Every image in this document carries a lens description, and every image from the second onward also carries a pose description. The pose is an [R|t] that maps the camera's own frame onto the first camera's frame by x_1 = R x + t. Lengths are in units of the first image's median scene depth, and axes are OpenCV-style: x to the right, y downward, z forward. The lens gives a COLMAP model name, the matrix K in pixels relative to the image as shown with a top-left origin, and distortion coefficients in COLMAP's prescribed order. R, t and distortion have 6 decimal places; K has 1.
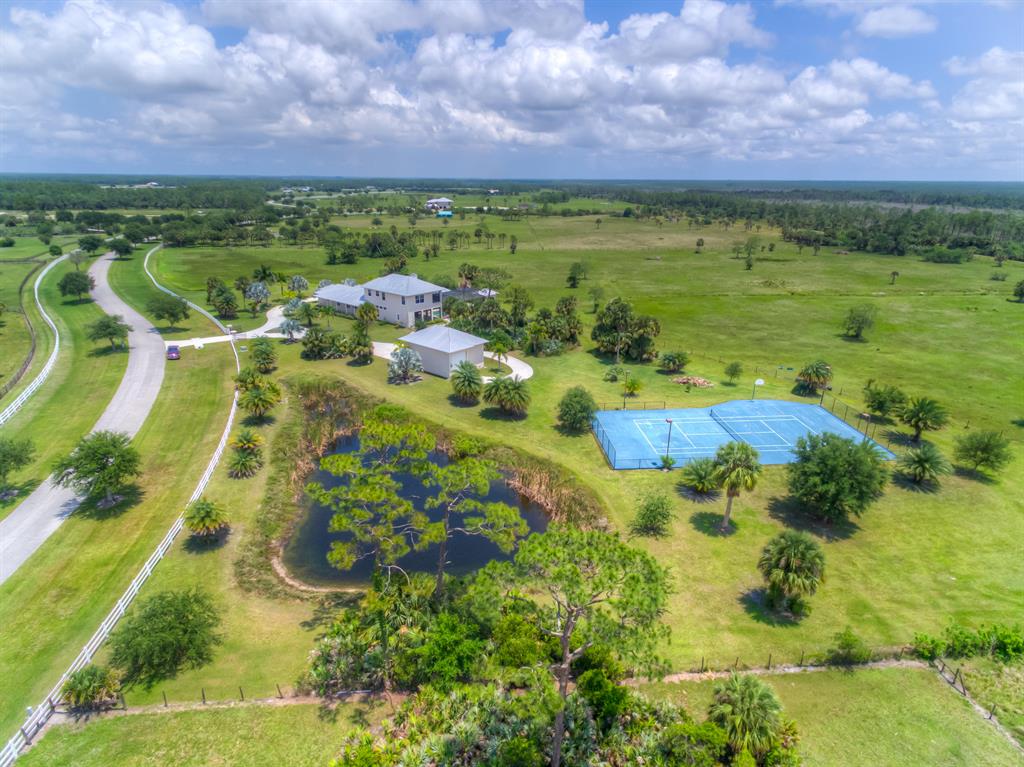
lens RADIAL K [[581.2, 0, 510.2], [0, 581.2, 420.0], [0, 0, 1]] dist [0.005861, 0.000596]
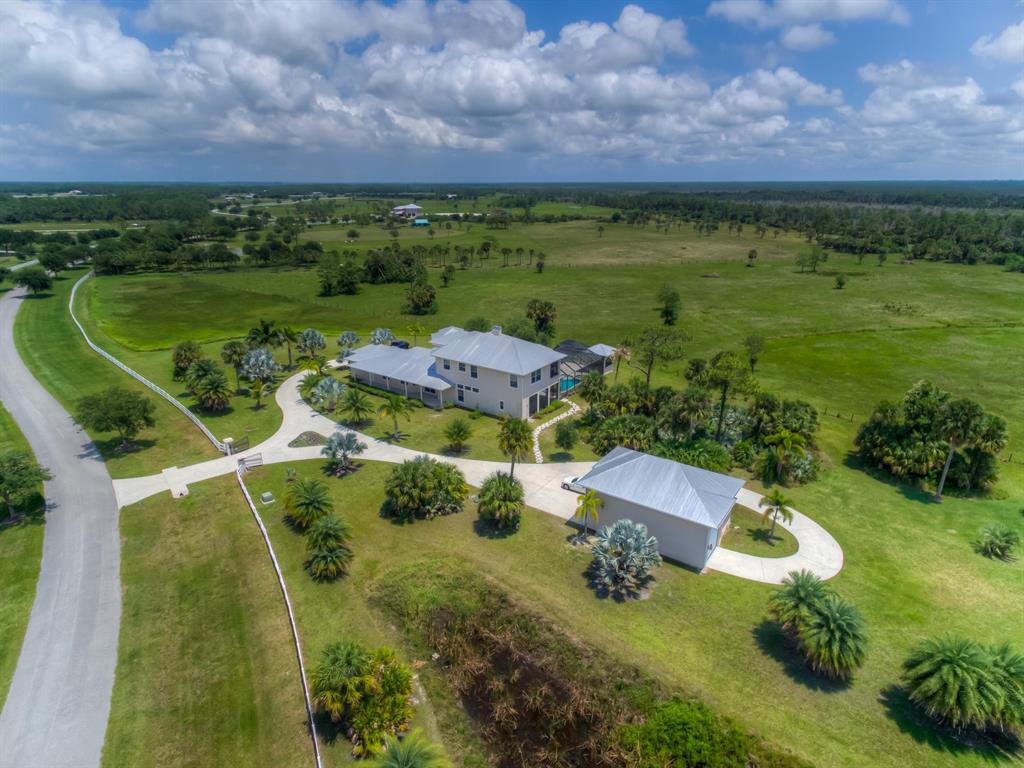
lens RADIAL K [[583.4, 0, 512.0], [0, 583.4, 384.0], [0, 0, 1]] dist [0.007190, 0.002371]
pose [[0.995033, -0.041629, 0.090425, -0.058593], [0.047006, 0.997199, -0.058171, -0.040087], [-0.087750, 0.062133, 0.994203, 0.090954]]
